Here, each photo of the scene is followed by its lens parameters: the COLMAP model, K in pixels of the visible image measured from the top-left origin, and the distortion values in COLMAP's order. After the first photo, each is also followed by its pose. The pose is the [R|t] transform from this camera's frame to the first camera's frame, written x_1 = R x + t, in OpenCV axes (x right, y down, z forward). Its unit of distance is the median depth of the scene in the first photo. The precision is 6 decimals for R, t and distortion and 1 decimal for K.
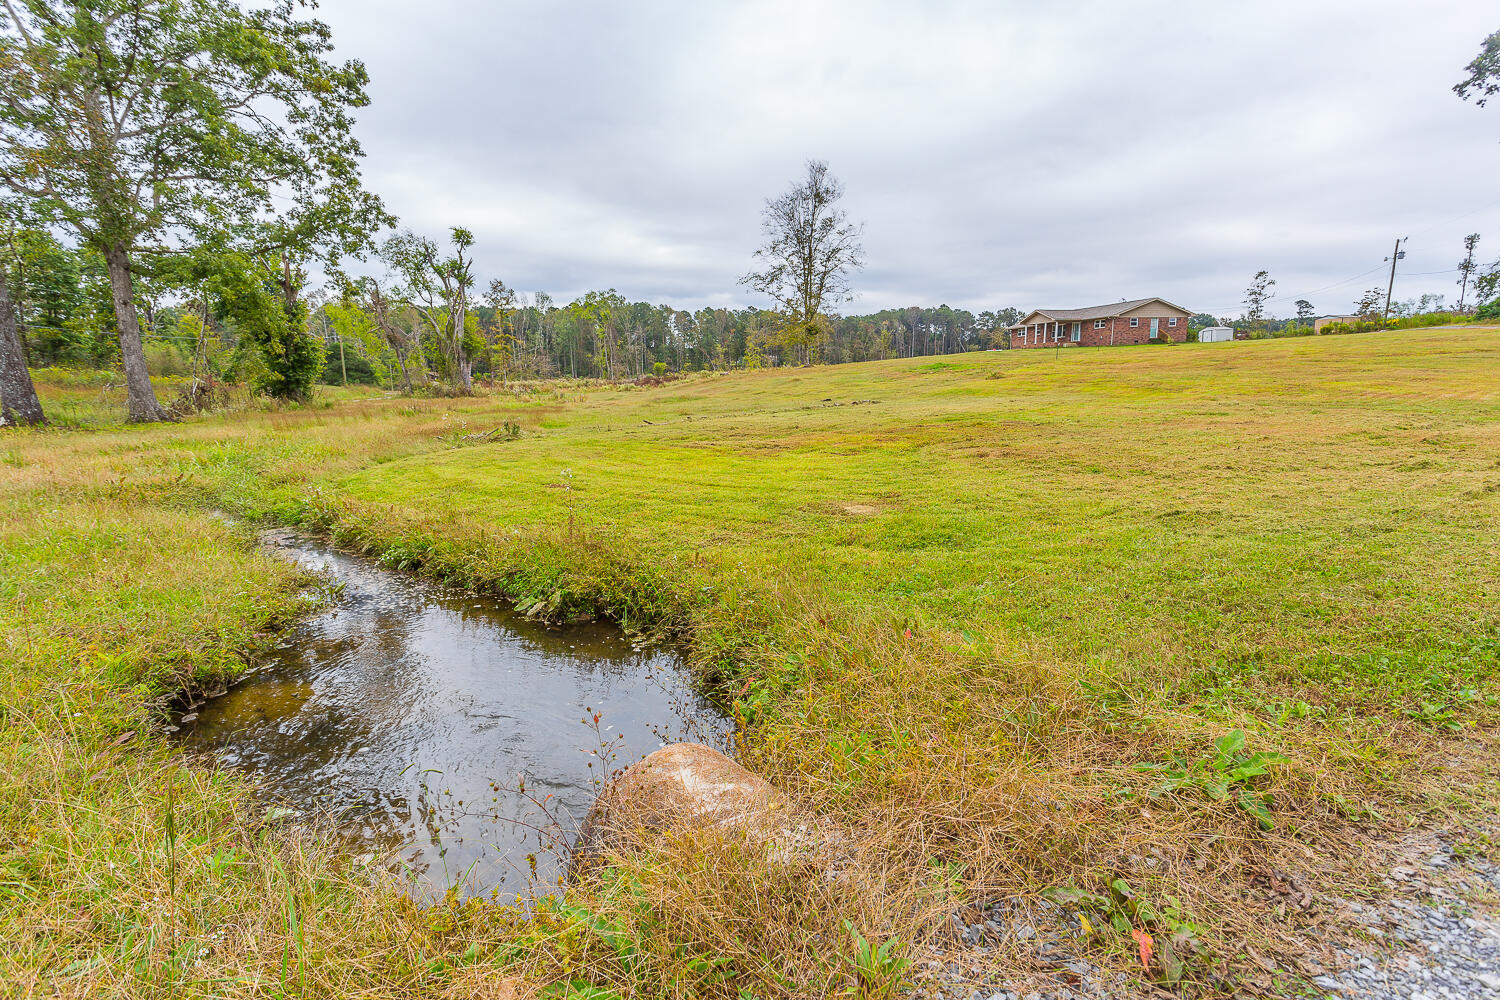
lens RADIAL K [[718.5, 0, 751.7], [0, 718.5, 504.2], [0, 0, 1]] dist [0.001670, 0.002104]
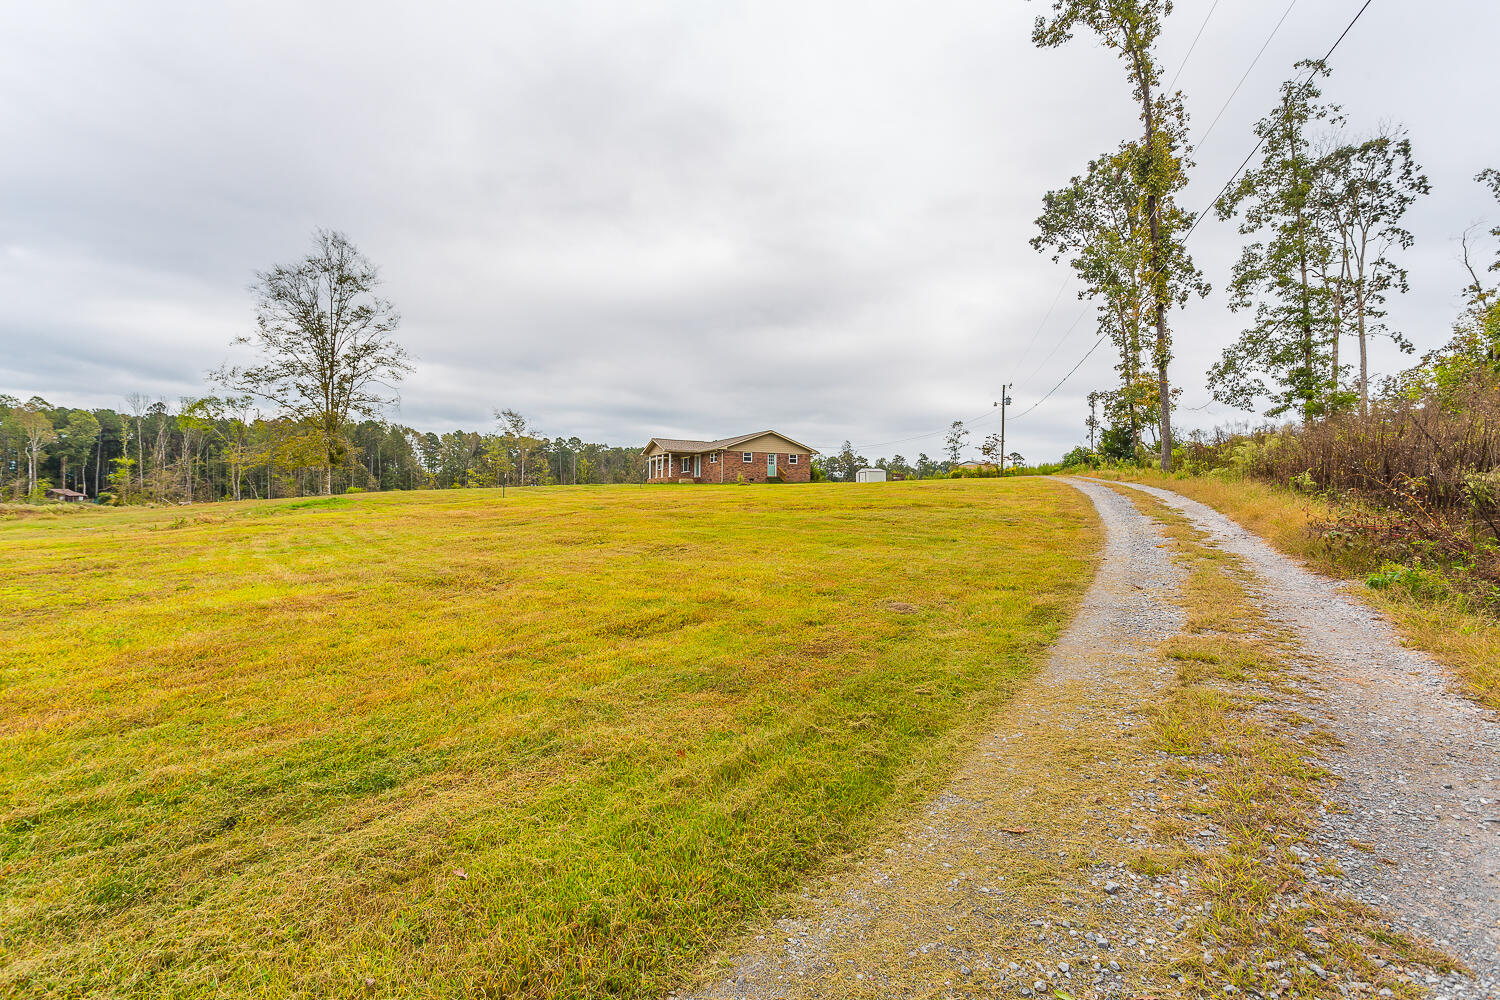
lens RADIAL K [[718.5, 0, 748.2], [0, 718.5, 498.9], [0, 0, 1]] dist [0.001670, 0.002104]
pose [[0.959690, 0.026185, 0.279837, 0.288677], [0.026082, 0.983057, -0.181436, -0.050824], [-0.279847, 0.181421, 0.942747, 0.209430]]
